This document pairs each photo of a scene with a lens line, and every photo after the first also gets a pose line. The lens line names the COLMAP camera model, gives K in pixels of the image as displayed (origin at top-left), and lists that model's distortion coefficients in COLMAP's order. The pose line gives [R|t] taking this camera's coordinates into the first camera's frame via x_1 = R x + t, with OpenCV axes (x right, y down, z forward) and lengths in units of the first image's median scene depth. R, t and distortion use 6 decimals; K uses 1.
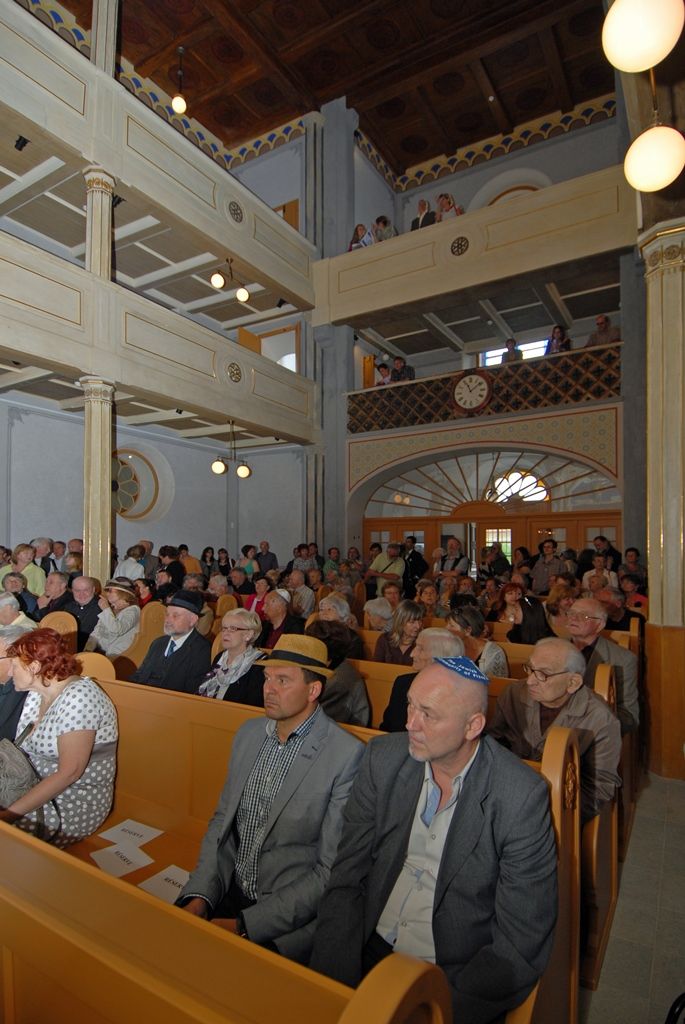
lens RADIAL K [[536.0, 0, 331.7], [0, 536.0, 538.7], [0, 0, 1]] dist [-0.001650, -0.016595]
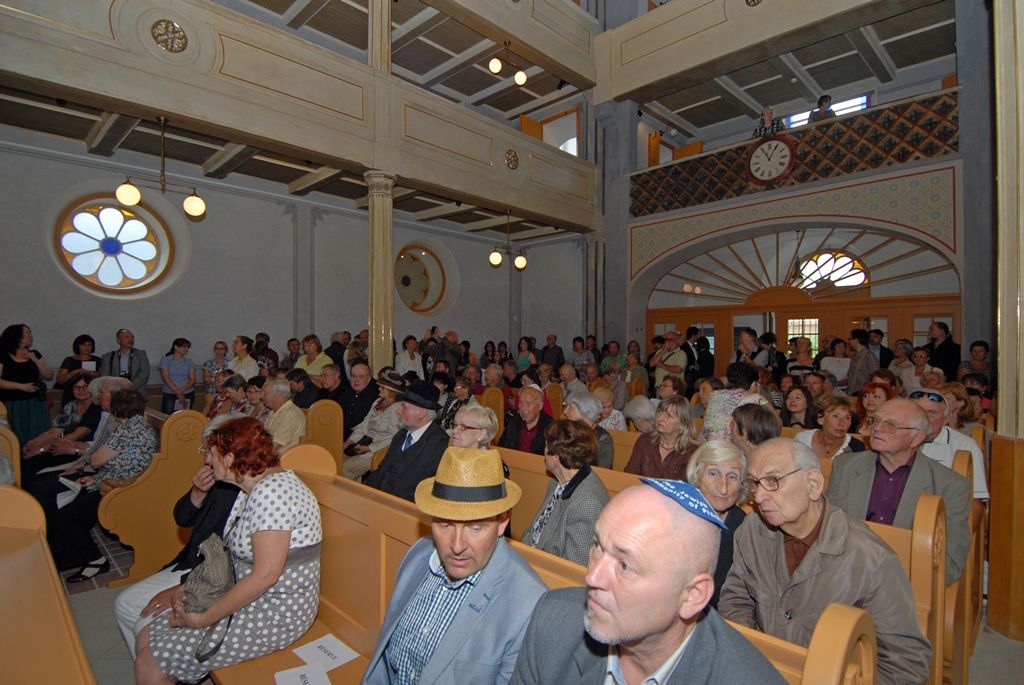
lens RADIAL K [[536.0, 0, 526.7], [0, 536.0, 340.7], [0, 0, 1]] dist [-0.001650, -0.016595]
pose [[0.981475, 0.004217, -0.191546, 0.037785], [-0.002338, 0.999947, 0.010033, 0.008844], [0.191578, -0.009399, 0.981432, 0.066374]]
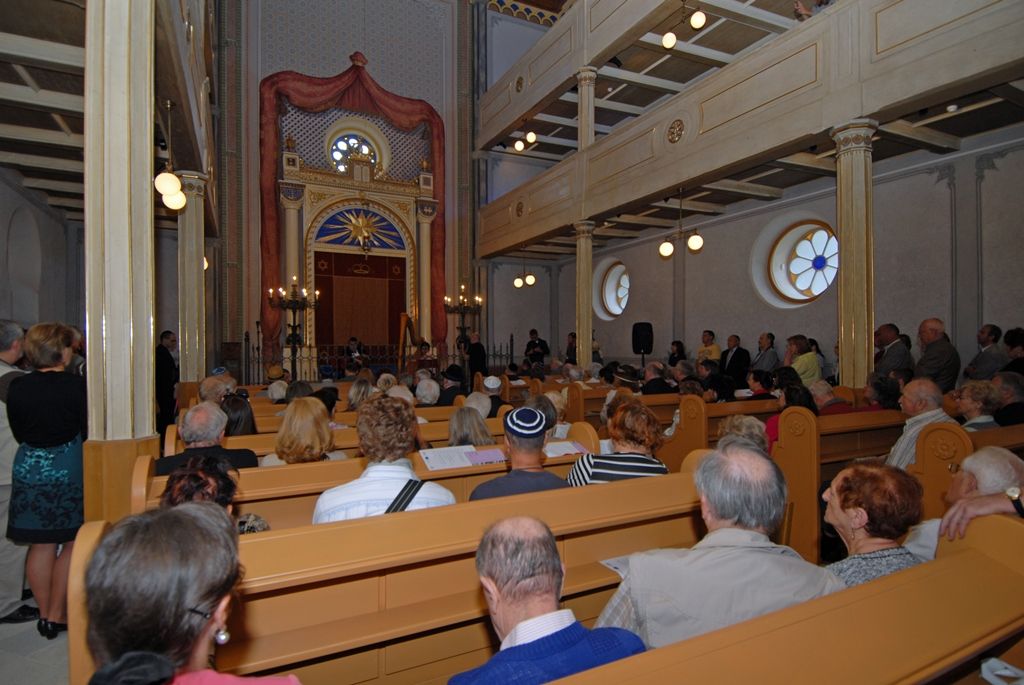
lens RADIAL K [[564.6, 0, 504.8], [0, 564.6, 350.1], [0, 0, 1]] dist [0.038935, 0.000586]
pose [[-0.480131, 0.021085, -0.876943, 0.819447], [0.031802, 0.999472, 0.006620, 0.015585], [0.876620, -0.024710, -0.480548, 1.317733]]
